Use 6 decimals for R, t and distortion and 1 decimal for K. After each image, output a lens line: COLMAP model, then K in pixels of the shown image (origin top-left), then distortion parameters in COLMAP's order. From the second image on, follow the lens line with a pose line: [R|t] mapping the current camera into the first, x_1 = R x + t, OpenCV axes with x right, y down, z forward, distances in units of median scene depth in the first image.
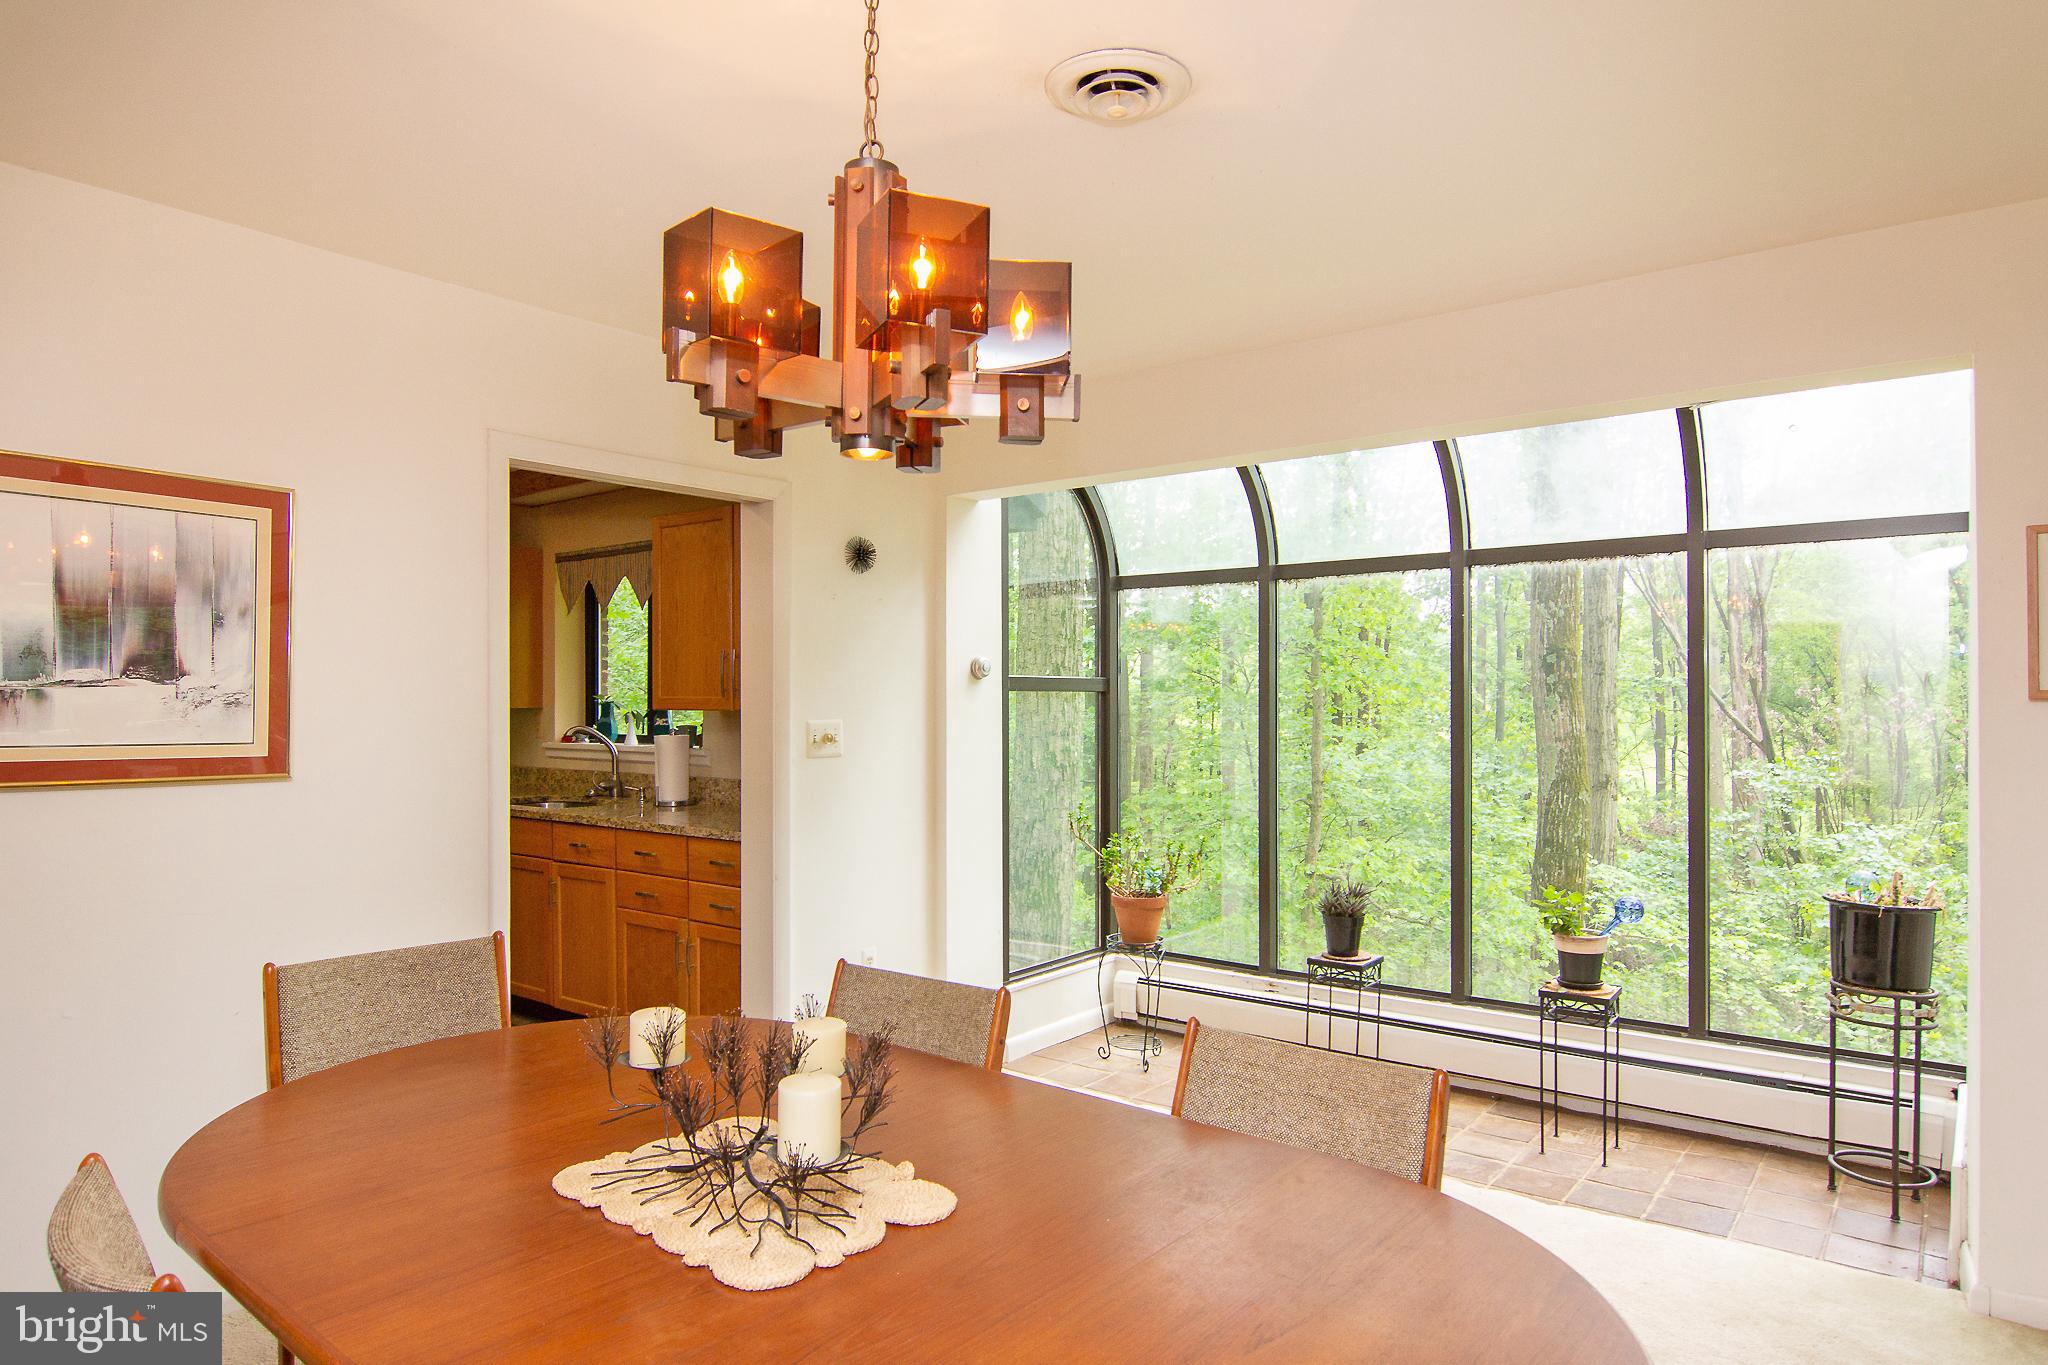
lens RADIAL K [[1232.3, 0, 1024.0], [0, 1232.3, 682.5], [0, 0, 1]] dist [-0.005478, -0.001530]
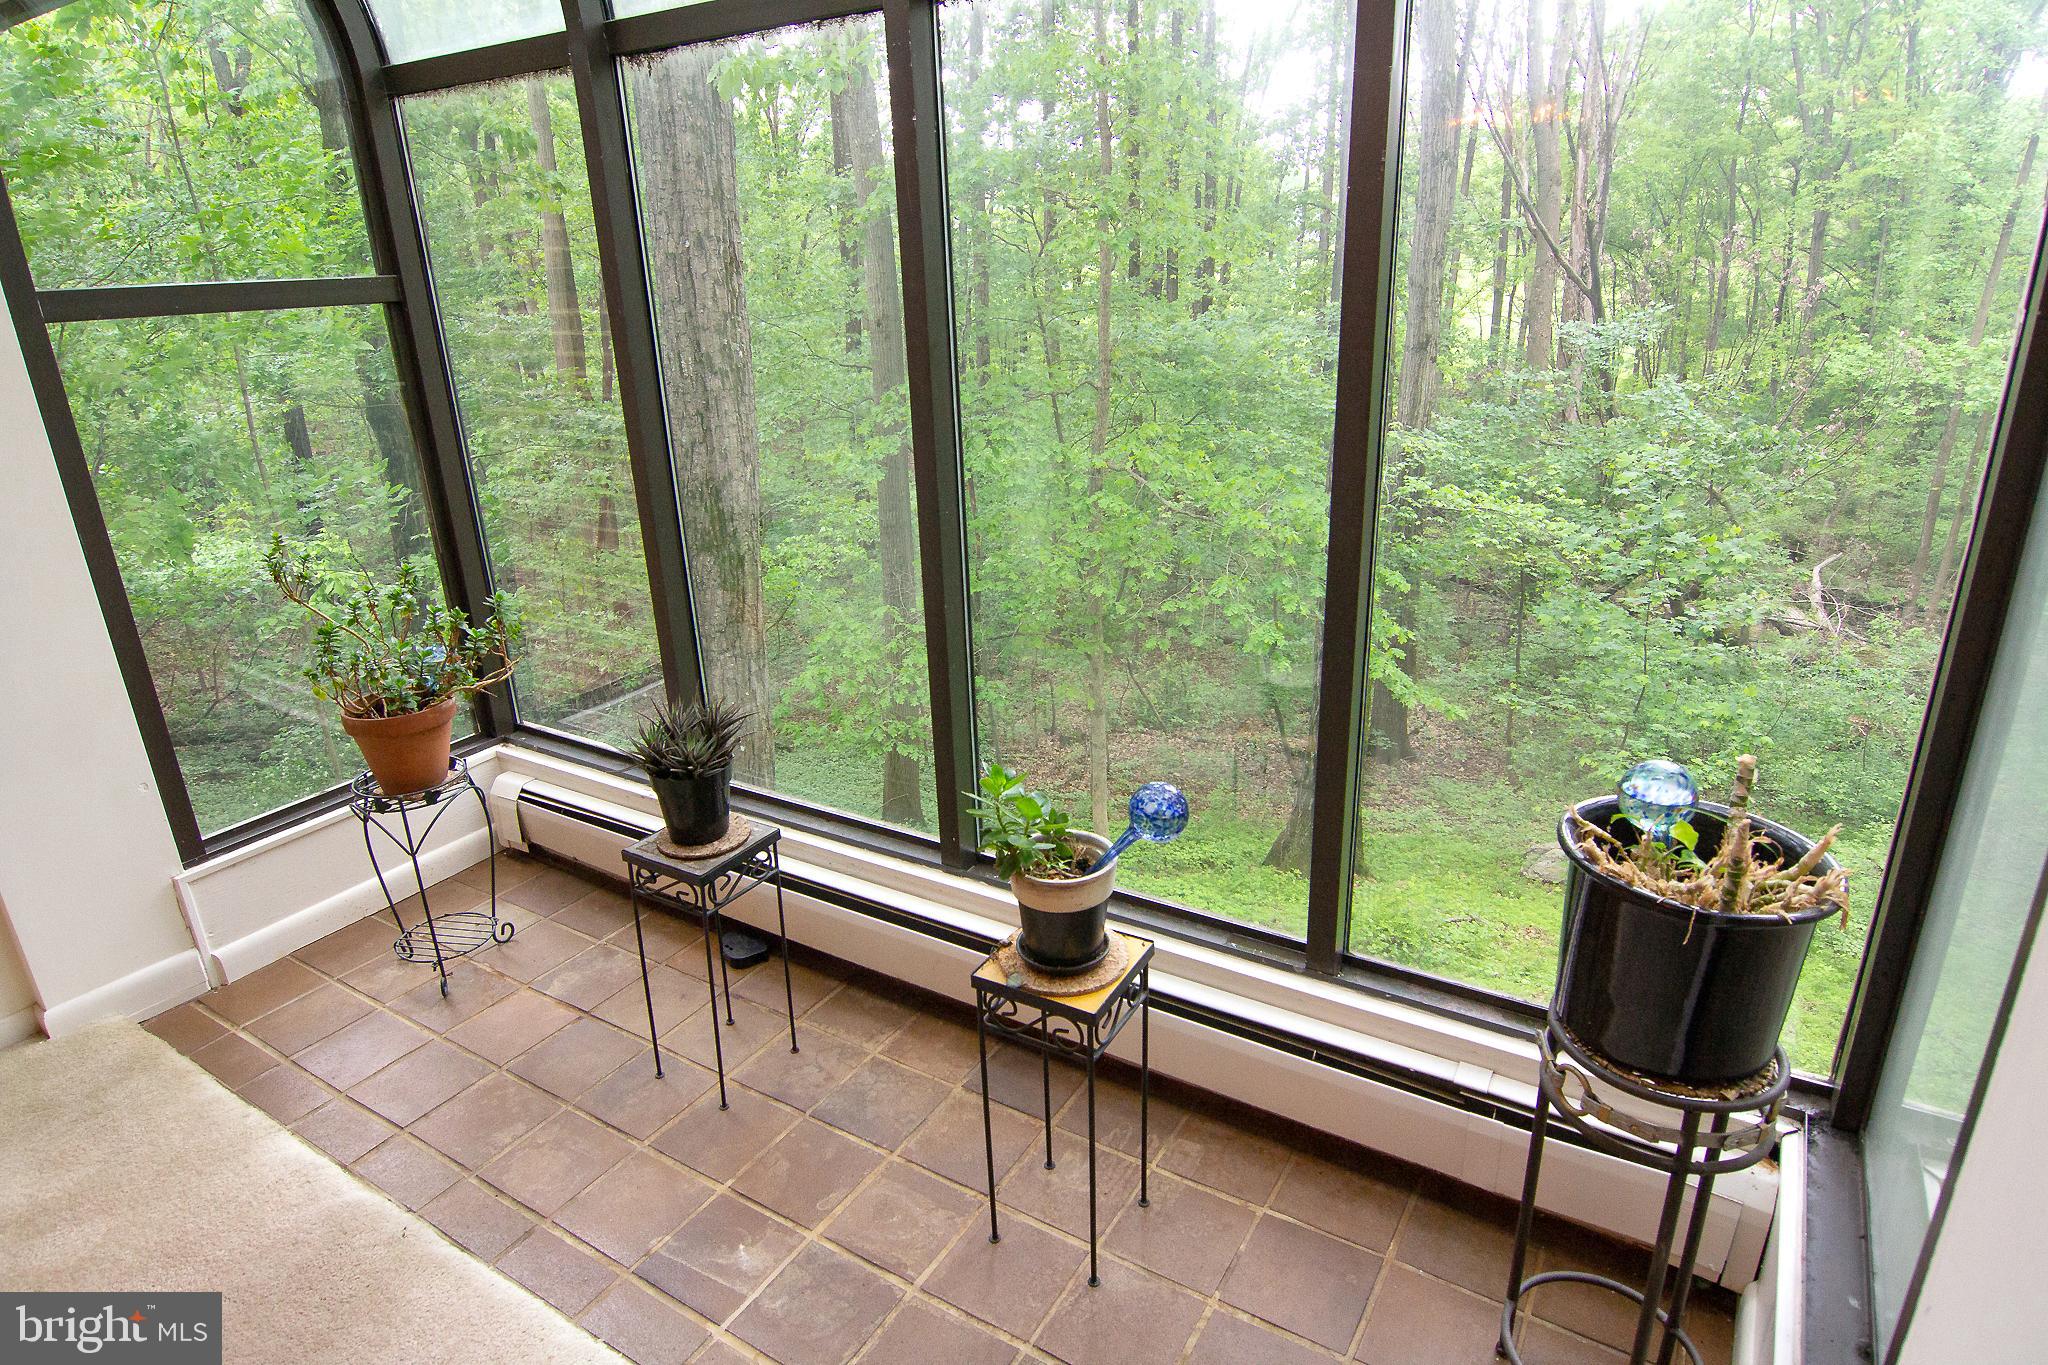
lens RADIAL K [[1183.9, 0, 1024.9], [0, 1183.9, 650.9], [0, 0, 1]] dist [-0.000437, -0.000418]
pose [[0.993767, -0.060545, 0.093607, 0.066391], [0.026542, 0.944022, 0.328813, -0.002821], [-0.108275, -0.324279, 0.939744, 0.100513]]
